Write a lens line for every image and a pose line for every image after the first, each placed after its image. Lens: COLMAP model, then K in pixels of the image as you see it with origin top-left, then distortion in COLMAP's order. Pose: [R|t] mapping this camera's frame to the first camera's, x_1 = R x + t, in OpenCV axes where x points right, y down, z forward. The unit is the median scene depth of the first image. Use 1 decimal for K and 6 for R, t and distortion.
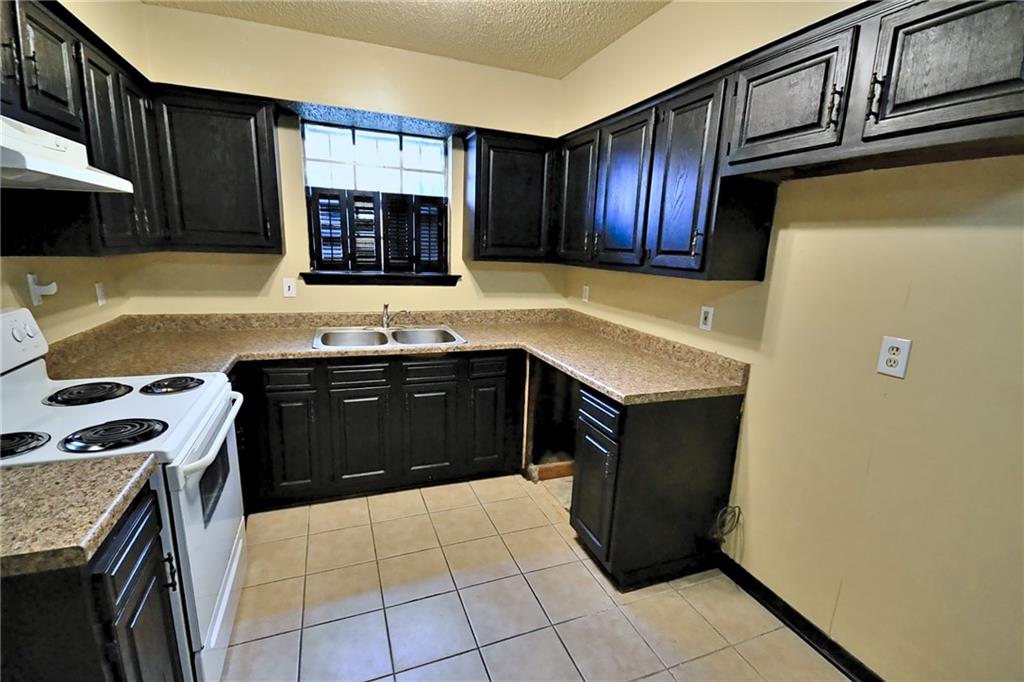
lens RADIAL K [[457.4, 0, 508.5], [0, 457.4, 346.7], [0, 0, 1]] dist [0.013836, -0.012537]
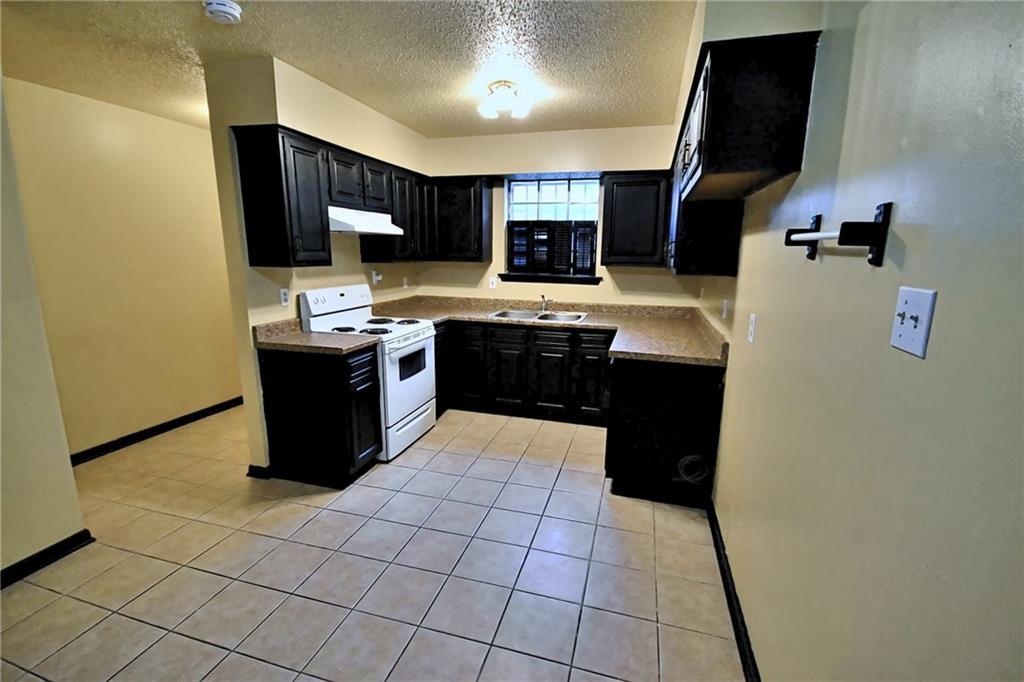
lens RADIAL K [[462.8, 0, 507.9], [0, 462.8, 342.2], [0, 0, 1]] dist [-0.001122, -0.012727]
pose [[0.792514, 0.091905, -0.602889, 0.570970], [-0.116438, 0.993197, -0.001657, 0.075975], [0.598635, 0.071512, 0.797823, -0.263361]]
